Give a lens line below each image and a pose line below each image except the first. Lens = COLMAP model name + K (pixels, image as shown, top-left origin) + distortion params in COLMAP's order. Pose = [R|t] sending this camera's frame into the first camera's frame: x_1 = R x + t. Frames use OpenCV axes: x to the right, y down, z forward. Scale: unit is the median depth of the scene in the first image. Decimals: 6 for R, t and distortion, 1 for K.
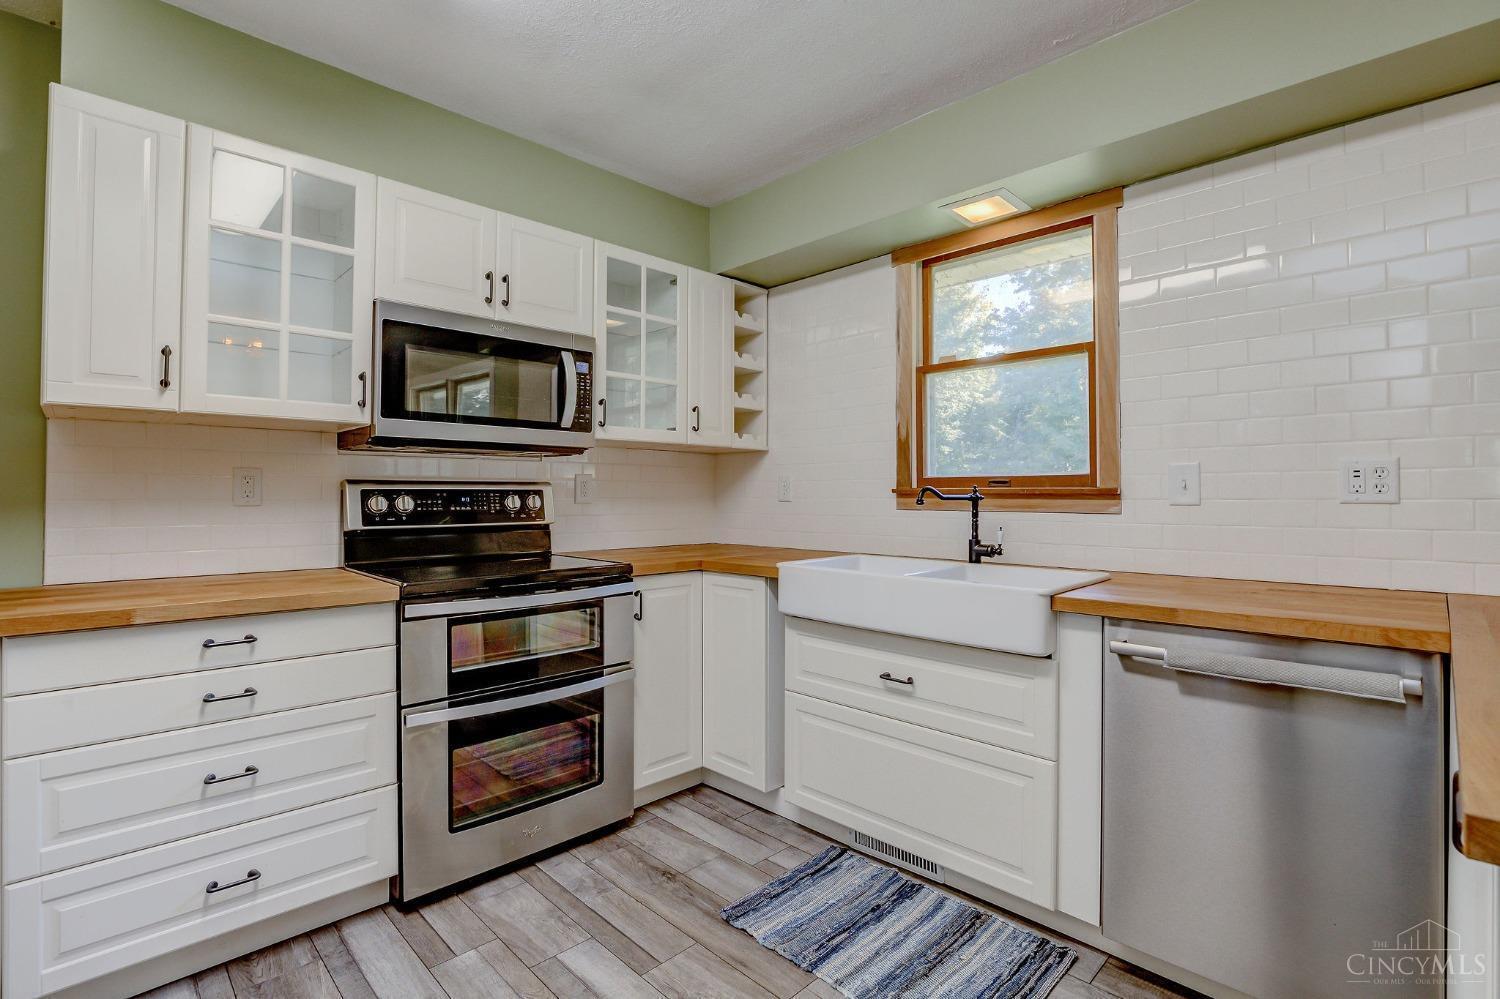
lens RADIAL K [[709.3, 0, 745.8], [0, 709.3, 486.9], [0, 0, 1]] dist [-0.011472, 0.000419]
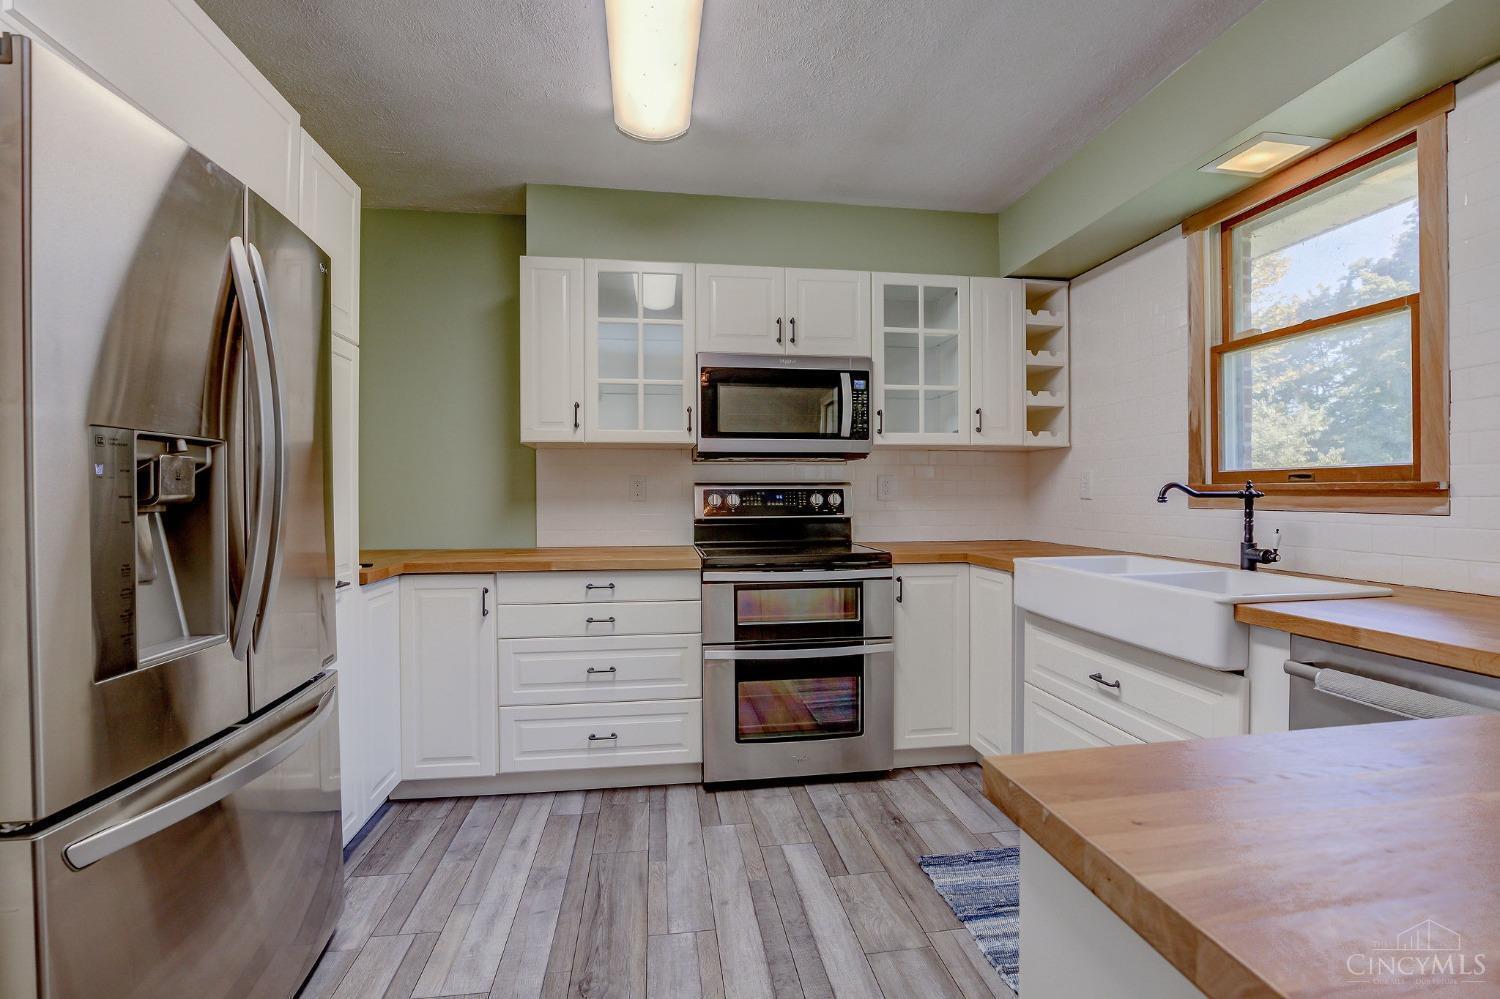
lens RADIAL K [[695.2, 0, 750.0], [0, 695.2, 499.5], [0, 0, 1]] dist [-0.002189, -0.000089]
pose [[0.809881, 0.002031, -0.586591, 0.328123], [0.010266, 0.999792, 0.017636, -0.000303], [0.586505, -0.020305, 0.809691, -0.049026]]
